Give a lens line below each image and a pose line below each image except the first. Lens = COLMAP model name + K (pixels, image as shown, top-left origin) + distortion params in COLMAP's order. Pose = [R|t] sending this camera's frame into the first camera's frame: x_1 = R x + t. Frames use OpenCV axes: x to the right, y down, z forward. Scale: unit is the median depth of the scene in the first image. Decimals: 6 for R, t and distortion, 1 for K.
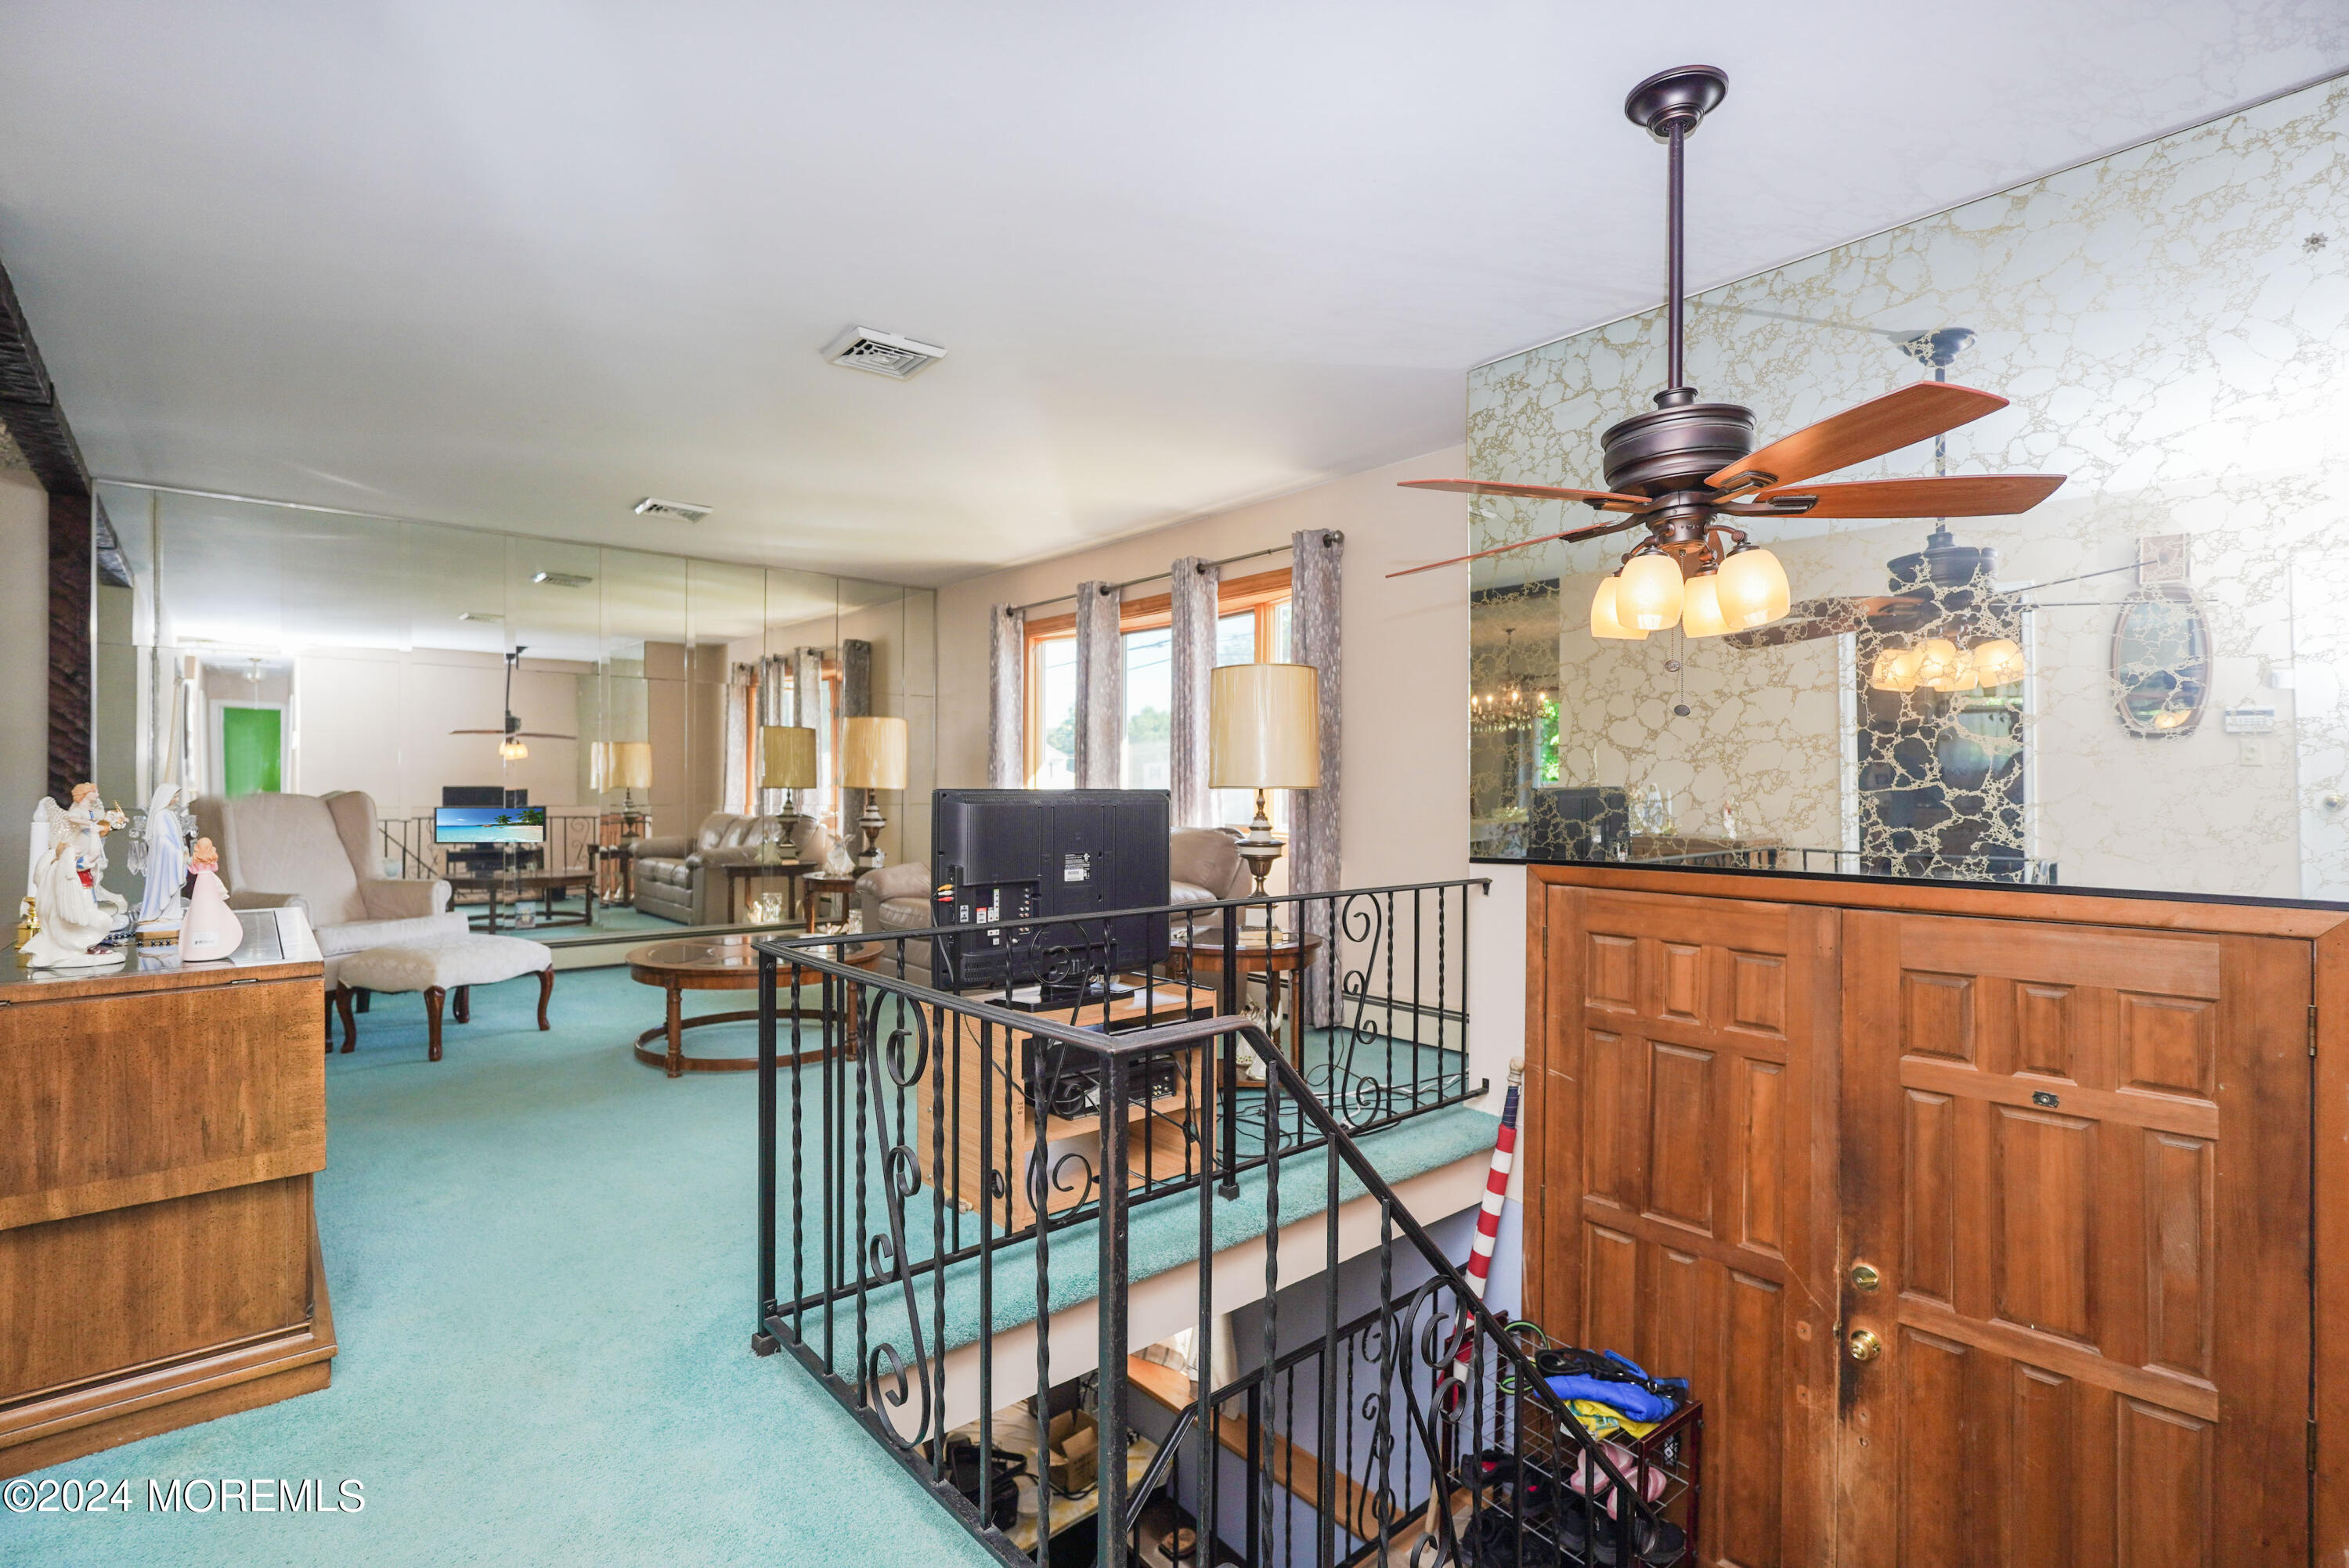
lens RADIAL K [[1087.8, 0, 1171.6], [0, 1087.8, 782.5], [0, 0, 1]] dist [-0.024661, 0.011206]
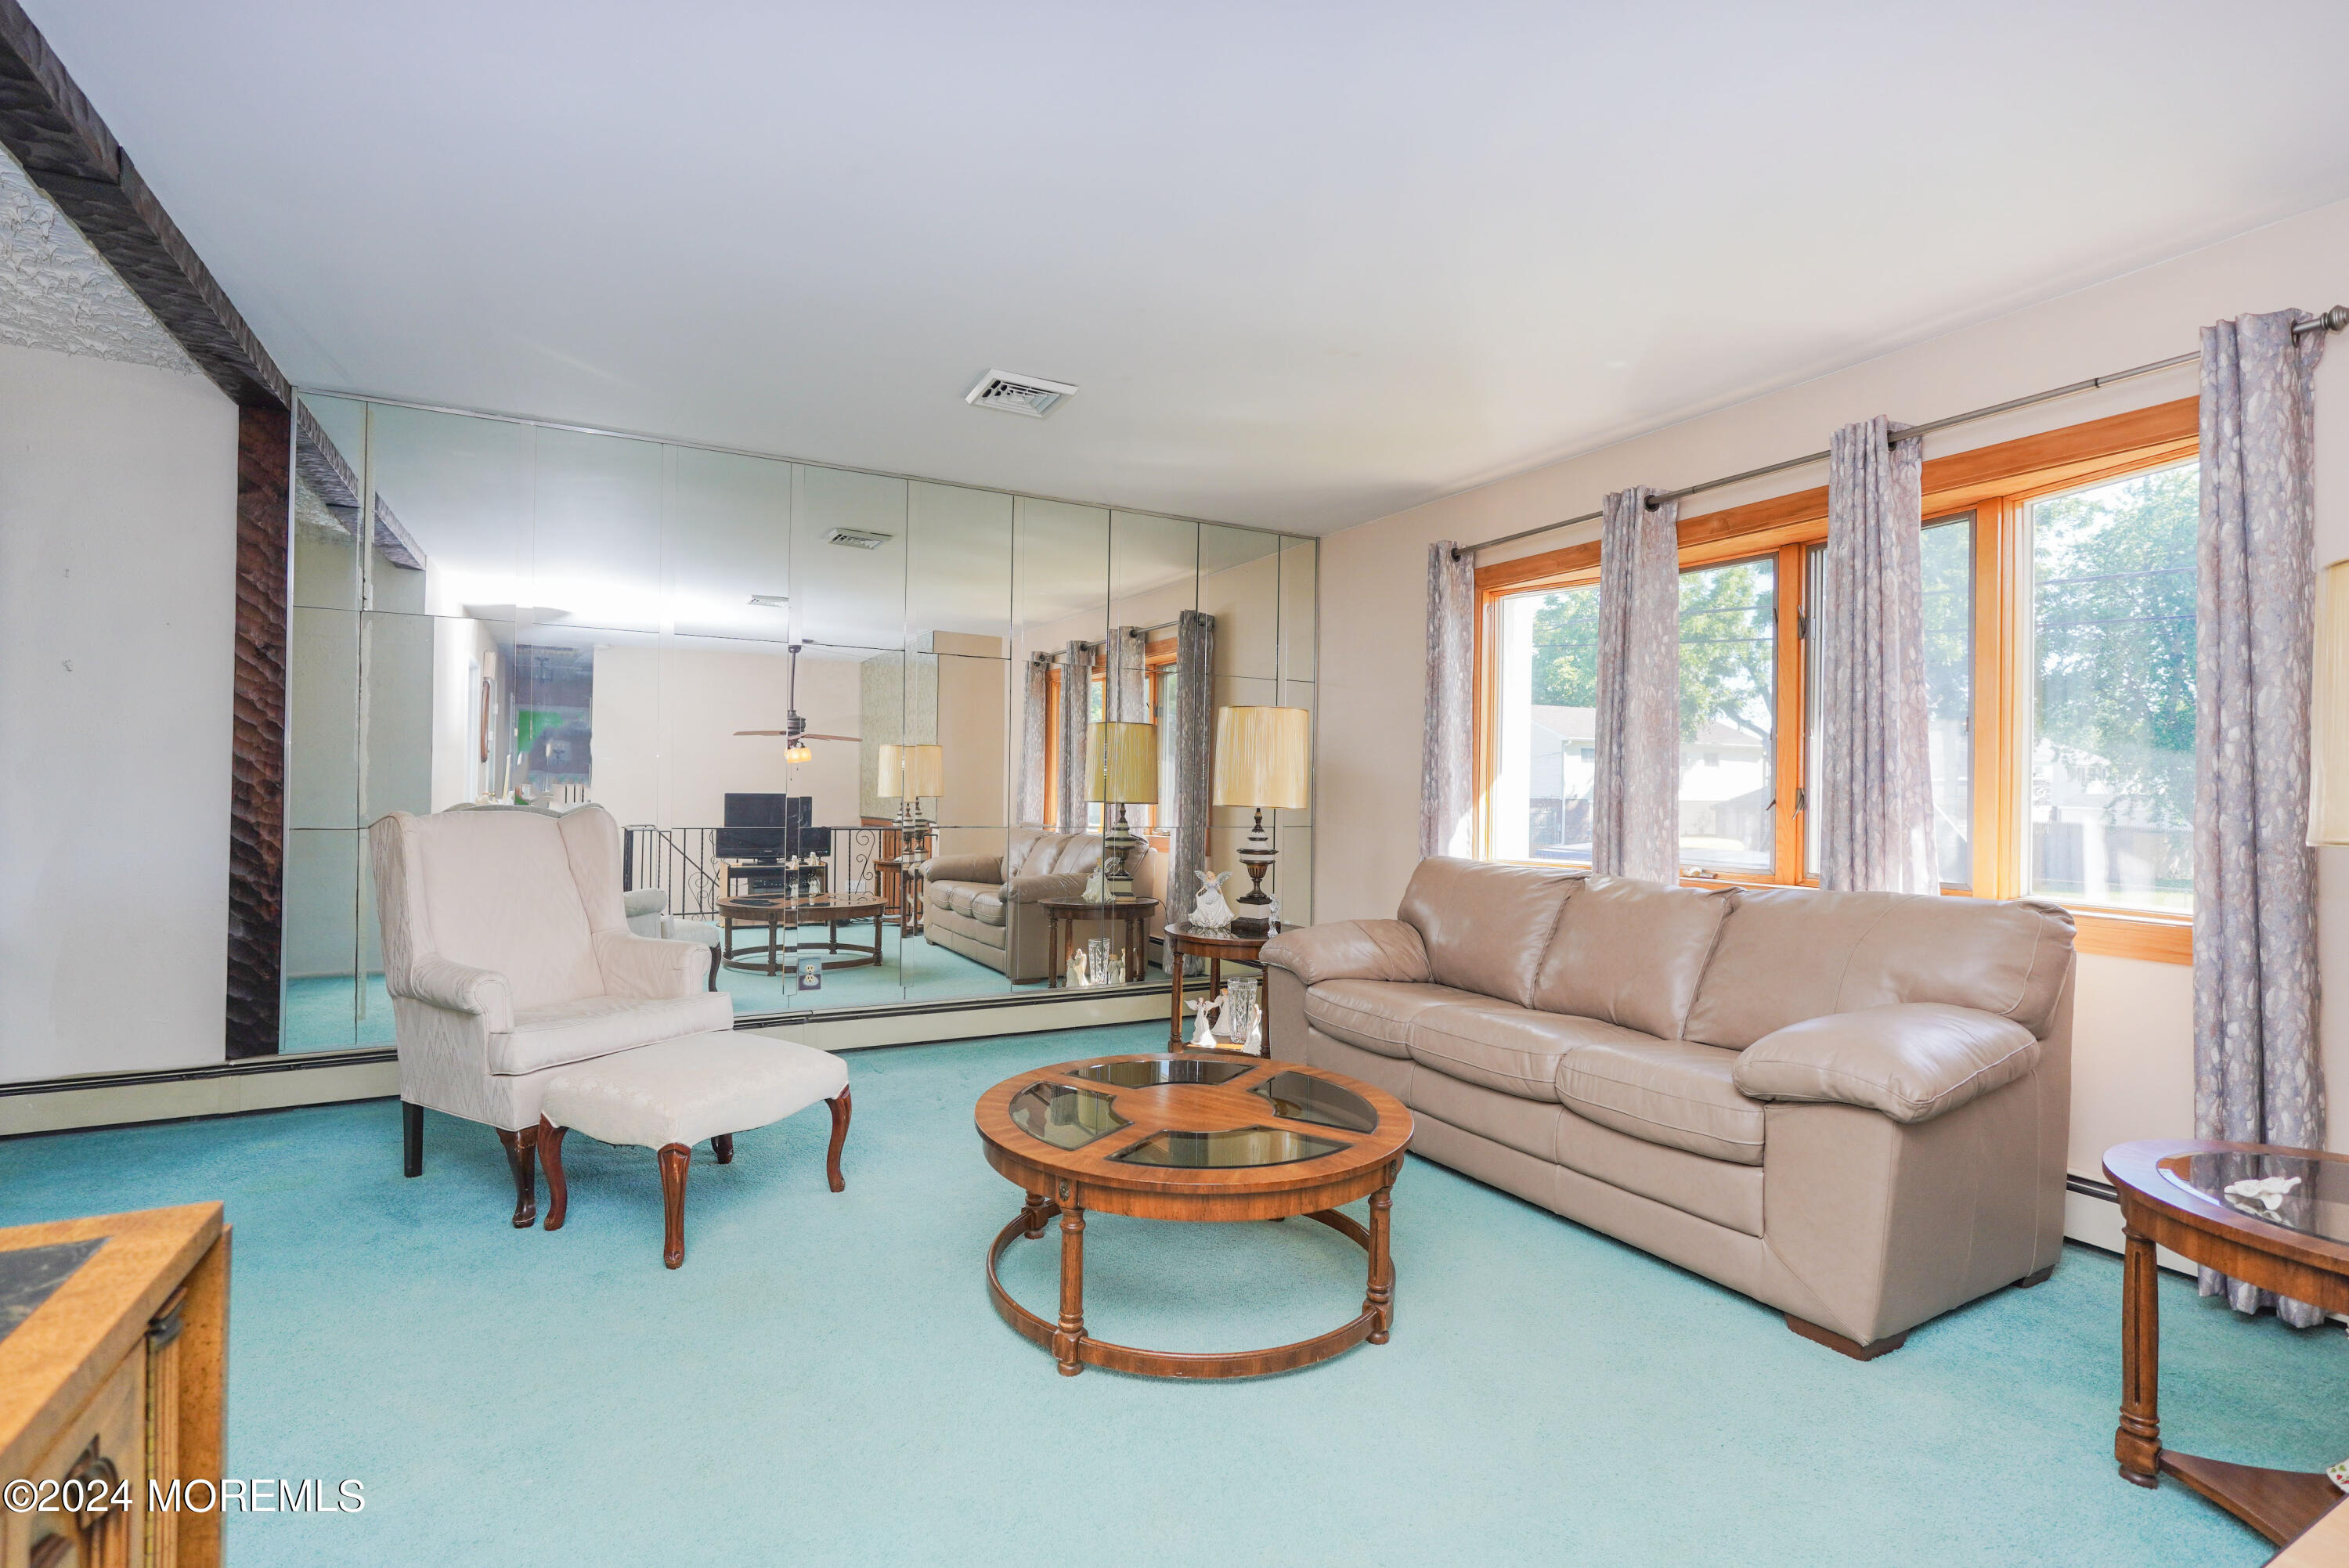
lens RADIAL K [[1087.8, 0, 1171.6], [0, 1087.8, 782.5], [0, 0, 1]] dist [-0.024661, 0.011206]
pose [[0.977008, 0.008064, -0.213051, -0.191492], [-0.009333, 0.999944, -0.004950, -0.007729], [0.212999, 0.006825, 0.977029, 0.313615]]
